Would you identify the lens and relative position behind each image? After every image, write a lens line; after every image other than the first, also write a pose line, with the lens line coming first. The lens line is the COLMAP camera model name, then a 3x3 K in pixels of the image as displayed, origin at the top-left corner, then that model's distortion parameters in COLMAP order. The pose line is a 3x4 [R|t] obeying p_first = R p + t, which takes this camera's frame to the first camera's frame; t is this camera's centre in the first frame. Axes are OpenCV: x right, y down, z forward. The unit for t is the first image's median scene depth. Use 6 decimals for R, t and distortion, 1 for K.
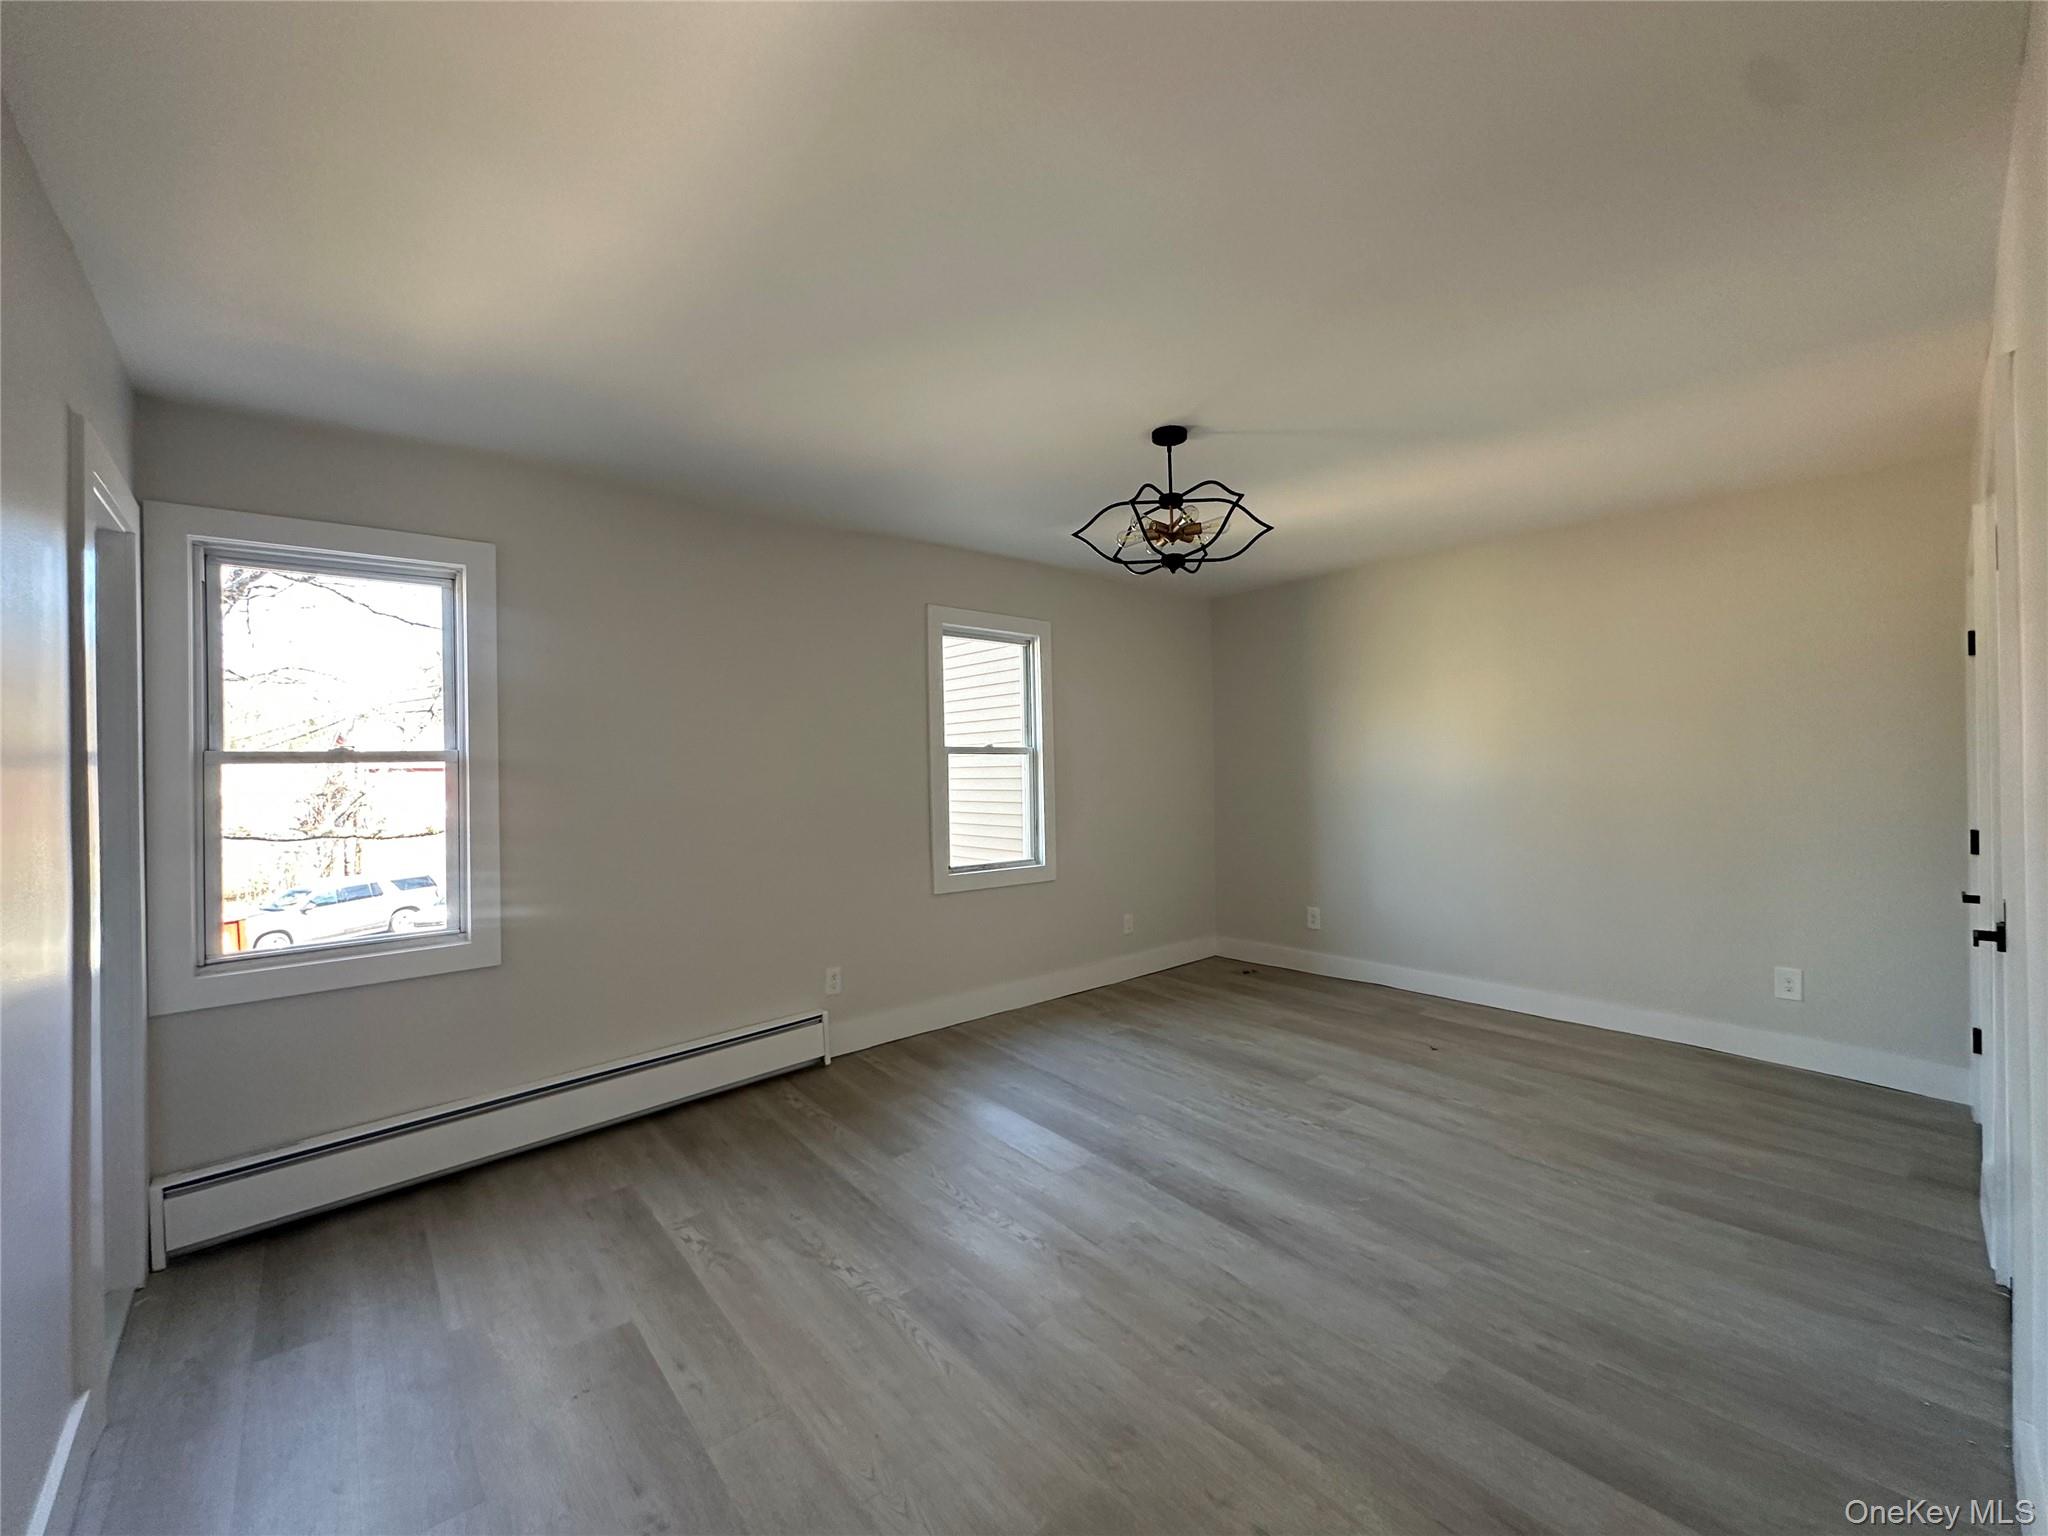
lens RADIAL K [[815.1, 0, 1021.0], [0, 815.1, 765.4], [0, 0, 1]] dist [-0.002485, 0.000944]
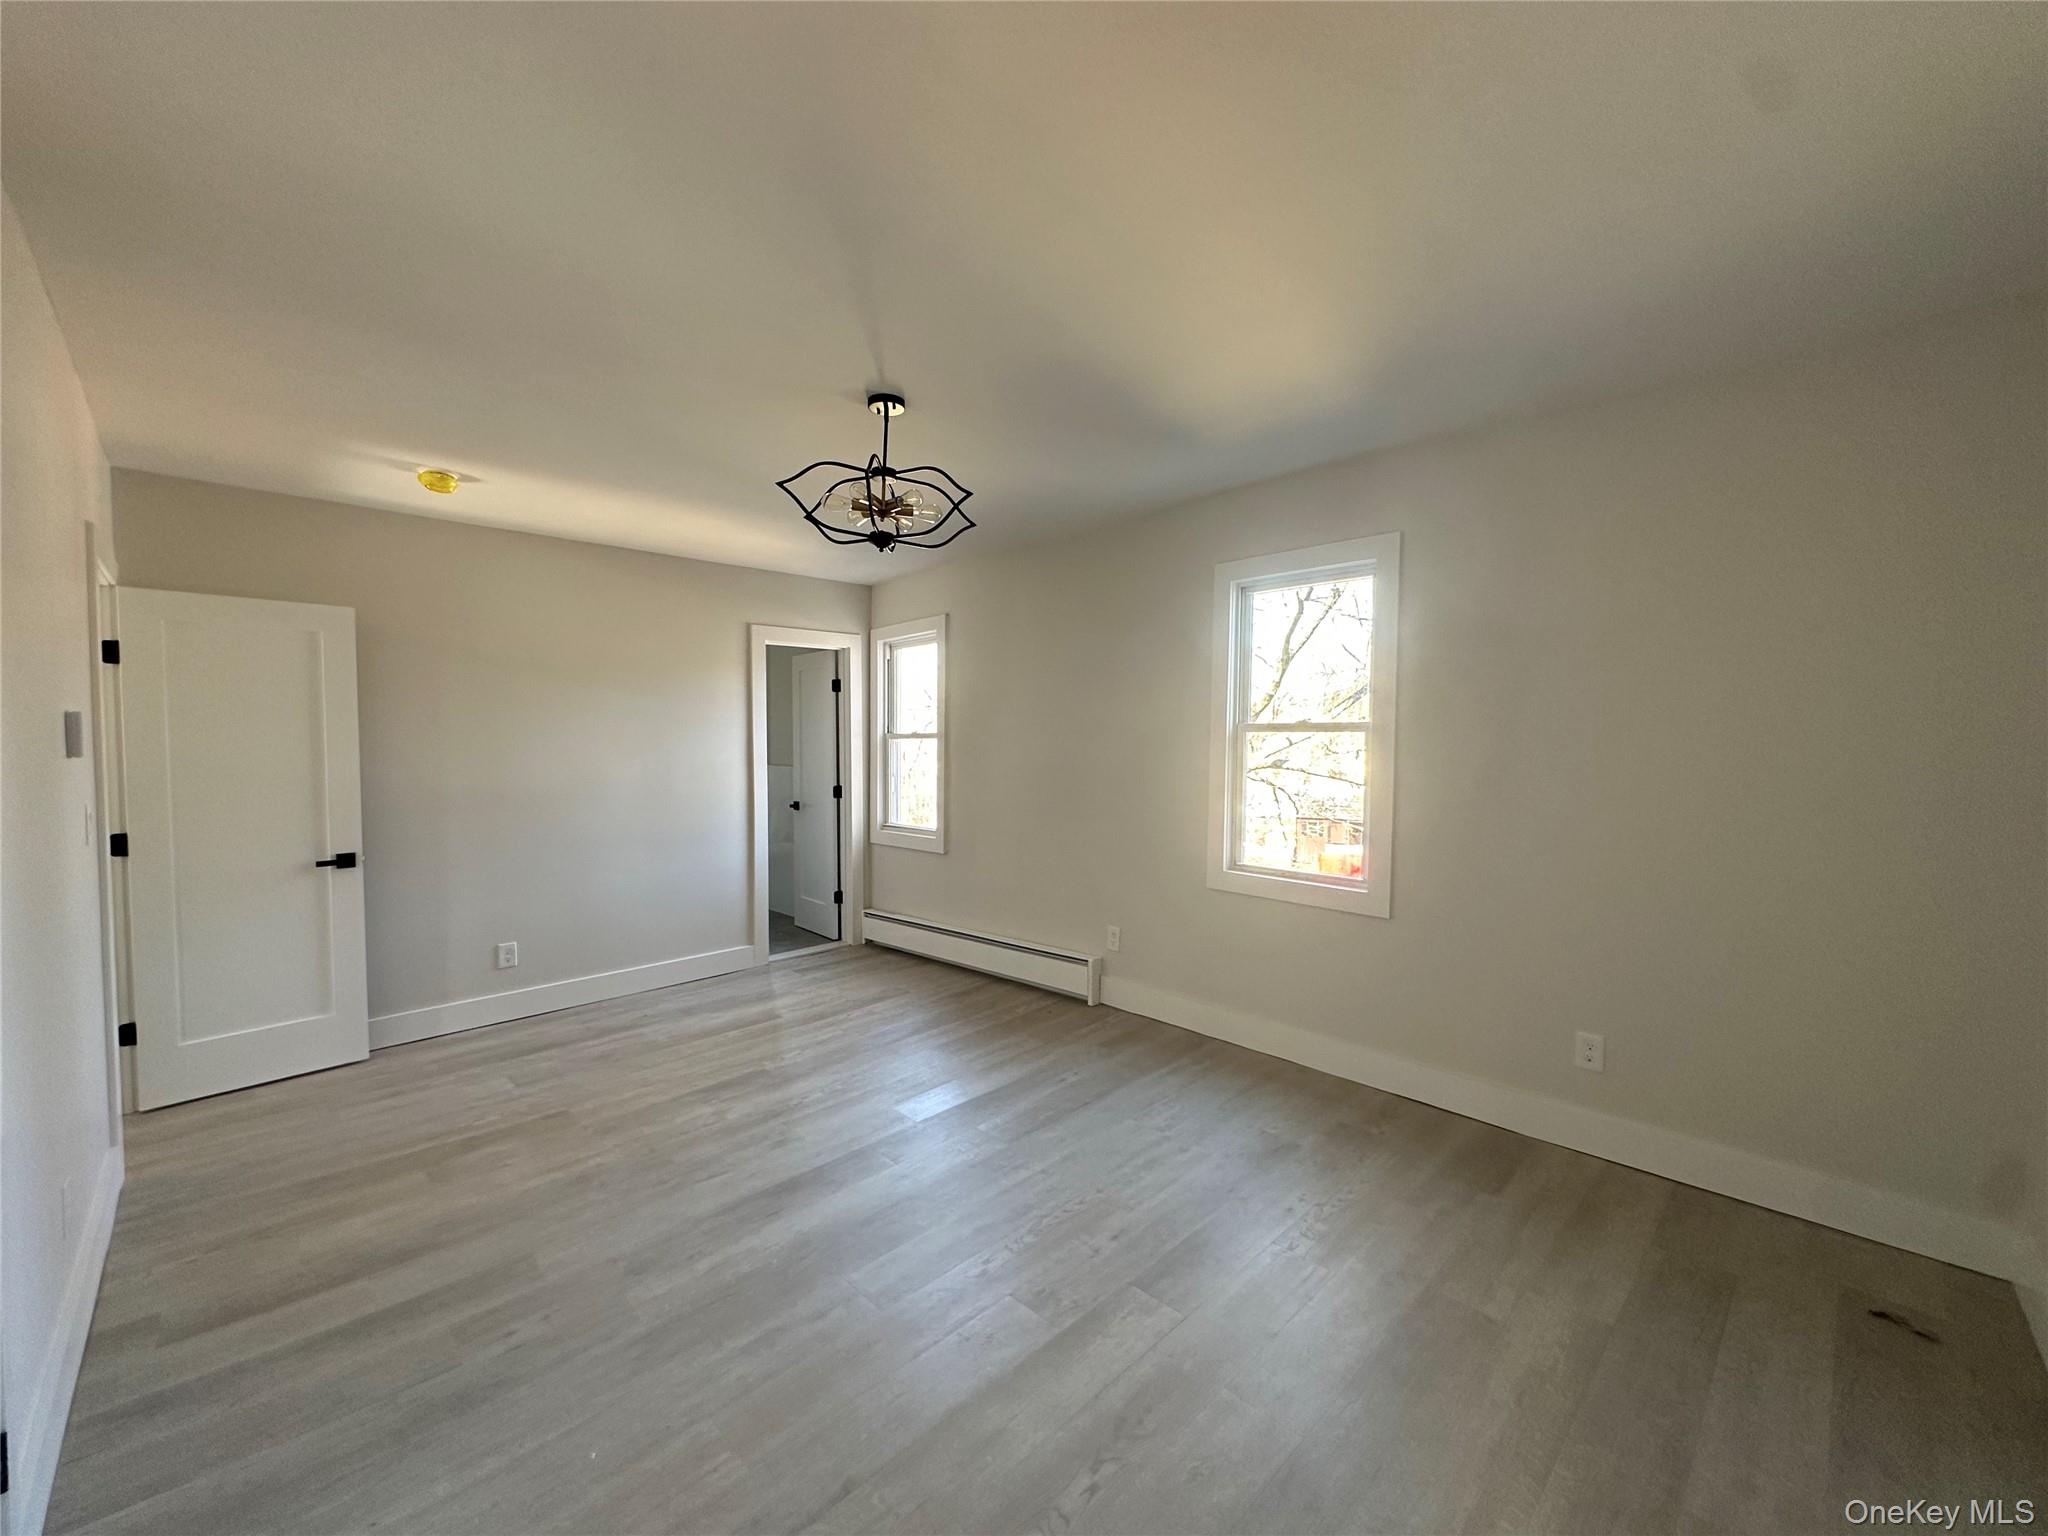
lens RADIAL K [[815.1, 0, 1021.0], [0, 815.1, 765.4], [0, 0, 1]] dist [-0.002485, 0.000944]
pose [[0.052487, 0.045369, -0.997590, 1.161136], [0.001617, 0.998962, 0.045517, -0.026826], [0.998620, -0.004002, 0.052359, 1.113882]]
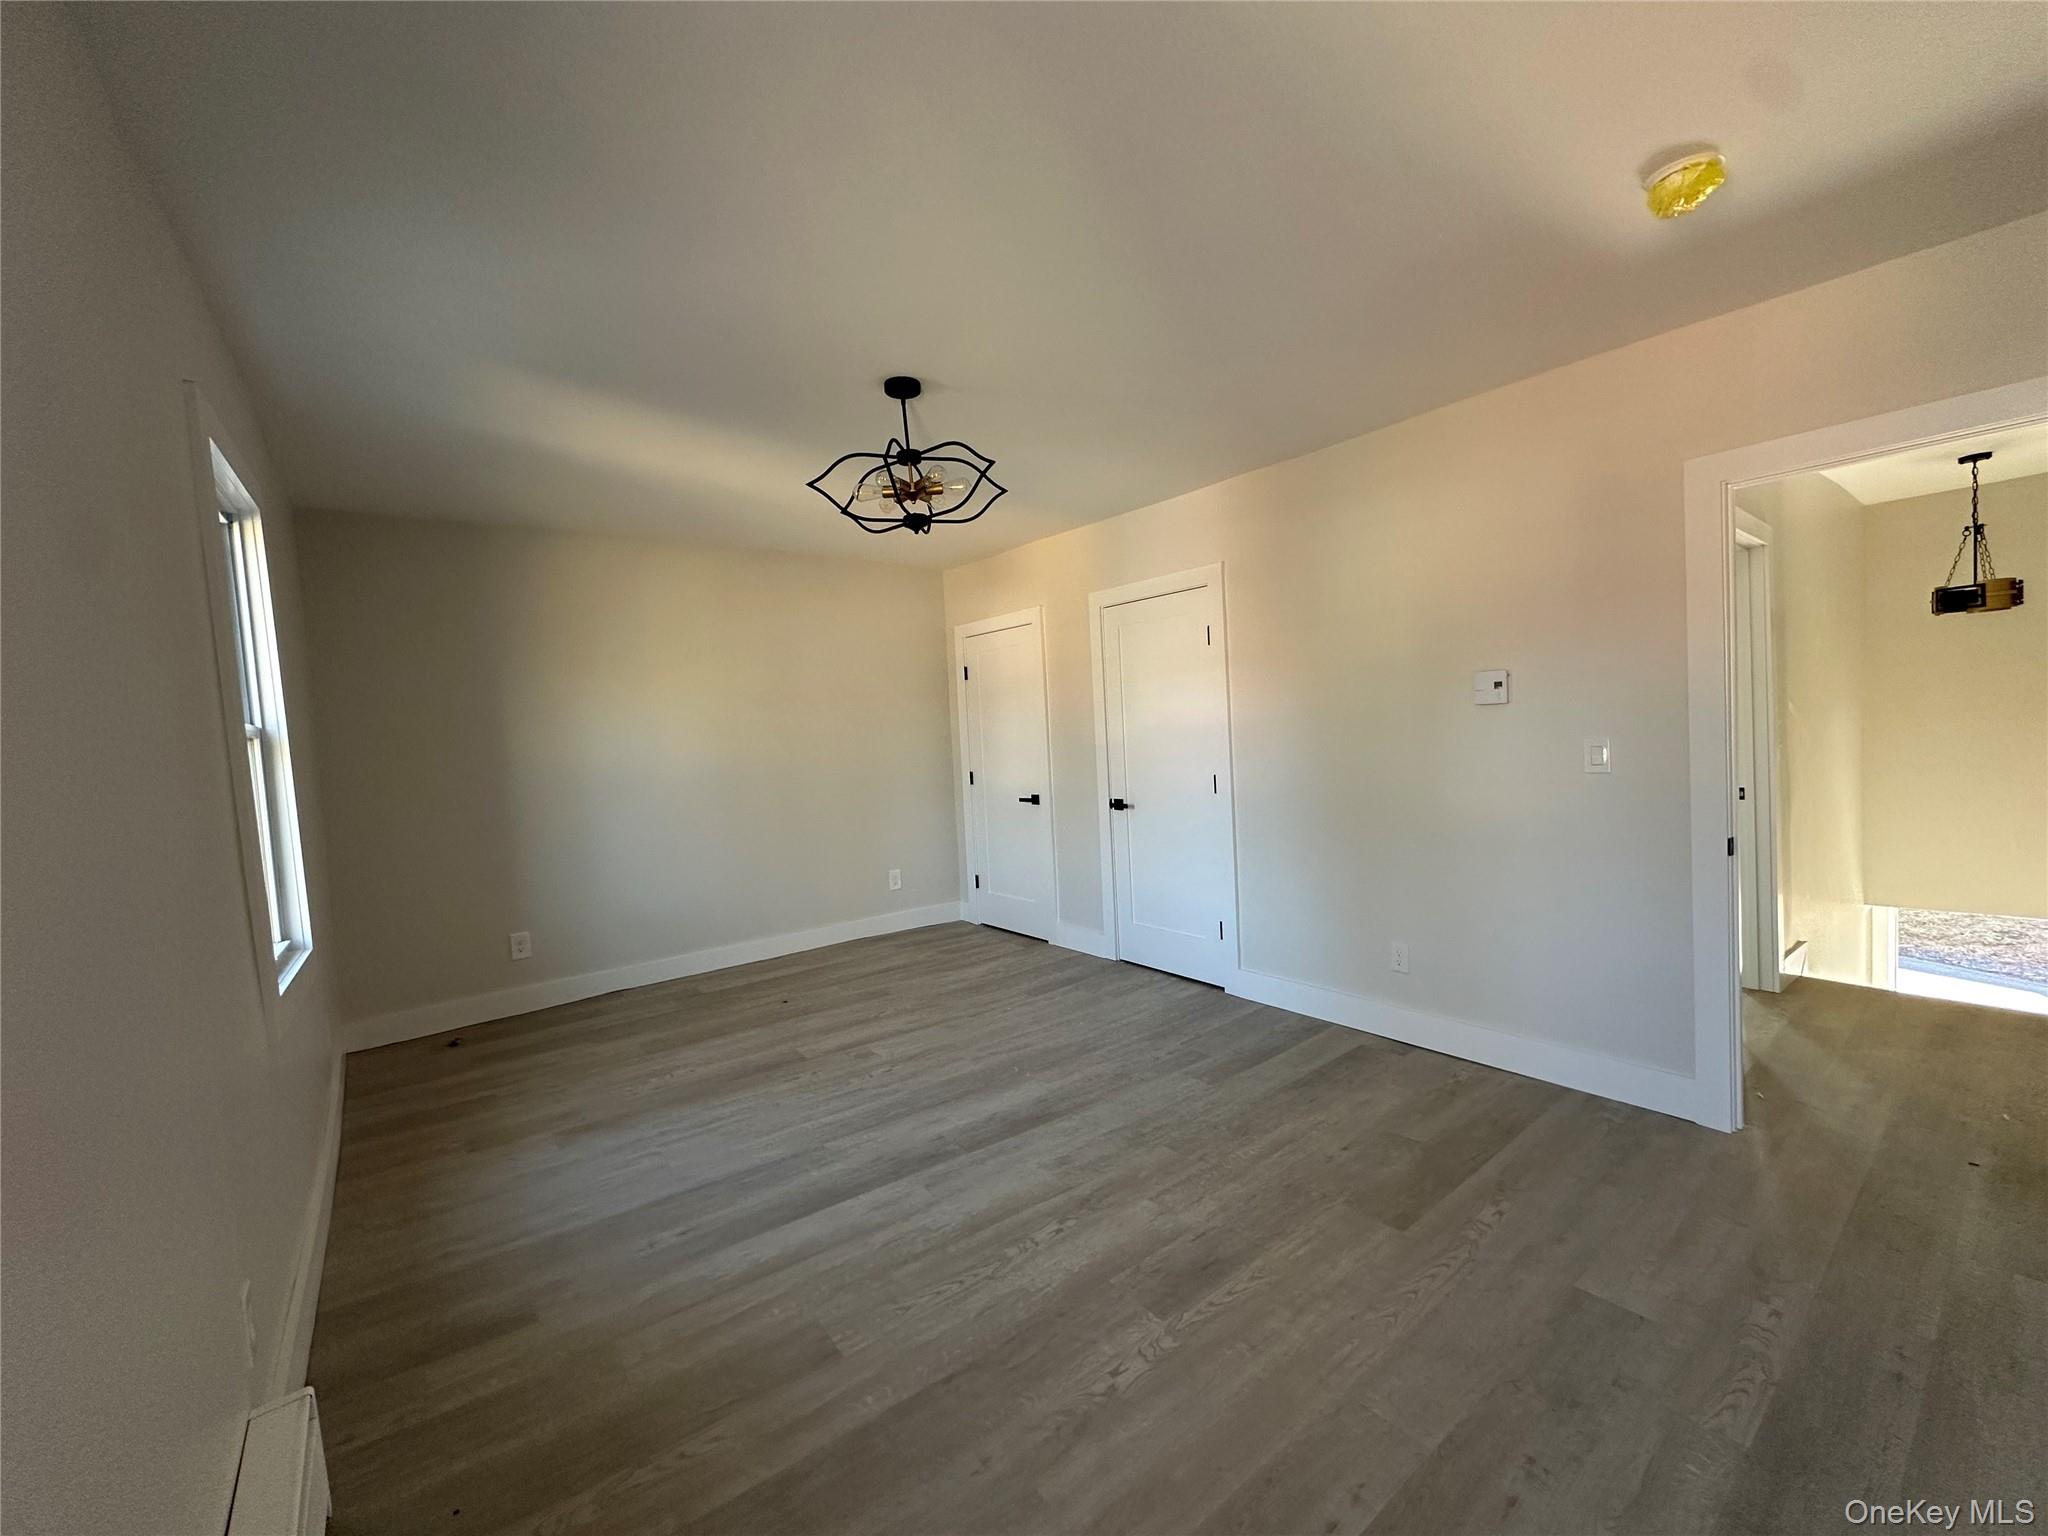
lens RADIAL K [[816.1, 0, 1024.0], [0, 816.1, 768.0], [0, 0, 1]] dist [-0.001968, 0.000245]
pose [[0.057121, -0.034345, 0.997776, -0.783829], [0.051416, 0.998183, 0.031416, 0.020007], [-0.997042, 0.049507, 0.058783, 0.828073]]
